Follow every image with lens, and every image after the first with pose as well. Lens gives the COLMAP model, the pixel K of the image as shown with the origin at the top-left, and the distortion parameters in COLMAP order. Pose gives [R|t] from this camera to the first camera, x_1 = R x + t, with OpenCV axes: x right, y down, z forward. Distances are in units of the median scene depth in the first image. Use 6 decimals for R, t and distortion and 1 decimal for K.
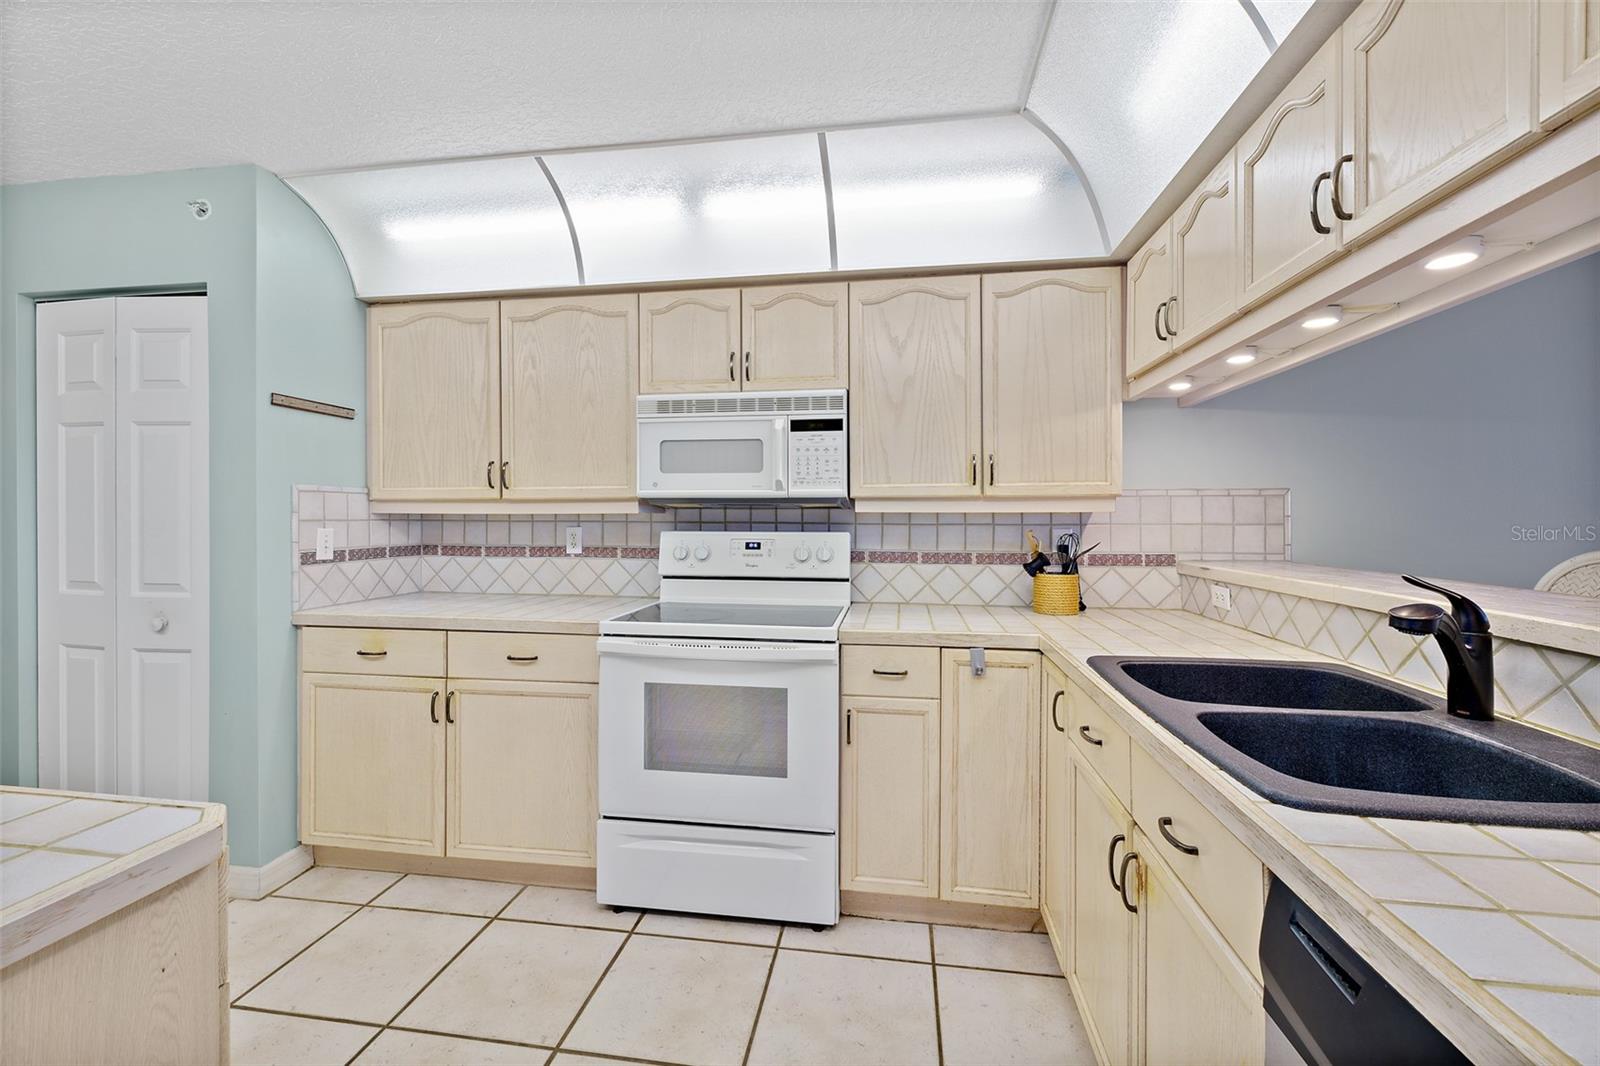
lens RADIAL K [[678.2, 0, 790.6], [0, 678.2, 517.6], [0, 0, 1]] dist [0.002788, 0.000388]
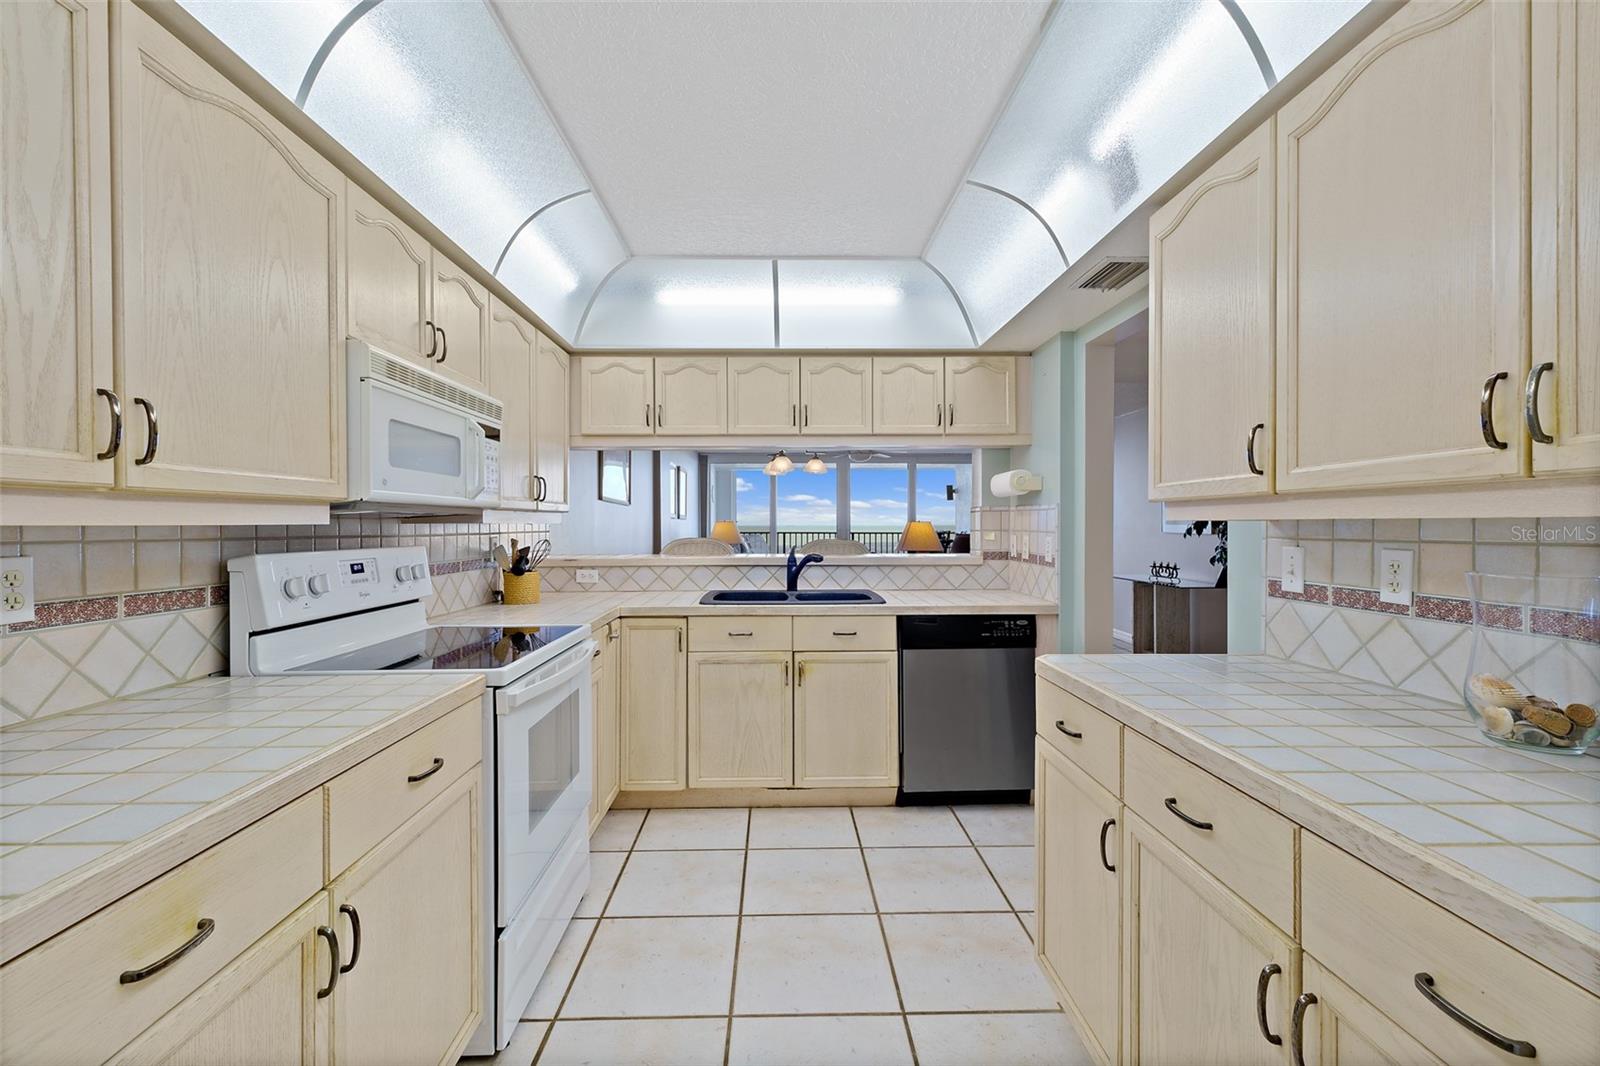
lens RADIAL K [[678.7, 0, 790.7], [0, 678.7, 531.5], [0, 0, 1]] dist [-0.000514, 0.000134]
pose [[-0.178346, -0.010026, 0.983917, -0.934297], [0.005952, 0.999919, 0.011268, -0.004501], [-0.983950, 0.007866, -0.178272, 0.718450]]
